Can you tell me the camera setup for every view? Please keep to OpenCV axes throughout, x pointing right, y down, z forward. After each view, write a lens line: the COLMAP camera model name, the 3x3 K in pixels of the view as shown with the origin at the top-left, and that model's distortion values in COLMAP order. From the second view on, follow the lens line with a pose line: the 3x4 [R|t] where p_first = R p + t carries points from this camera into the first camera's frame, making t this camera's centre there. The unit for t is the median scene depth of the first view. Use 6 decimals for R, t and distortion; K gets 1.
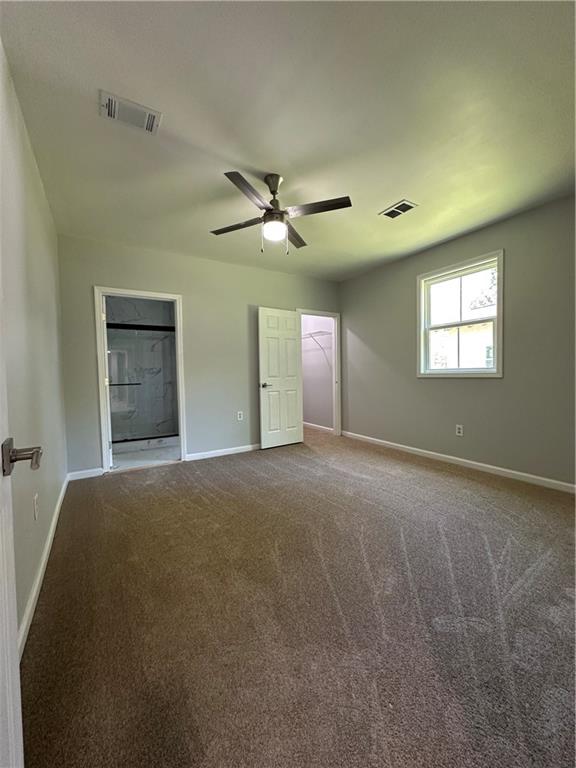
lens RADIAL K [[305.9, 0, 288.0], [0, 305.9, 384.0], [0, 0, 1]] dist [-0.000804, -0.000124]
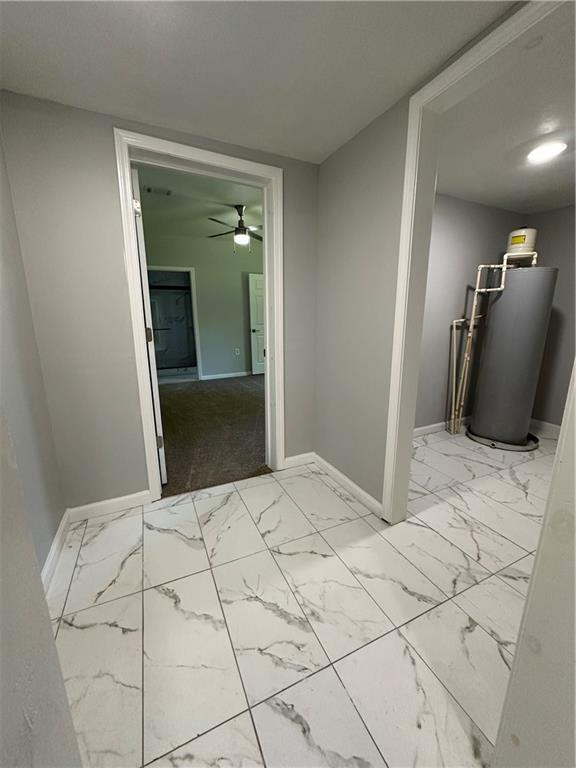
lens RADIAL K [[305.9, 0, 288.0], [0, 305.9, 384.0], [0, 0, 1]] dist [-0.000804, -0.000124]
pose [[0.996587, 0.025674, -0.078452, 0.215616], [-0.011750, 0.984846, 0.173033, 0.000760], [0.081706, -0.171521, 0.981787, -0.468433]]
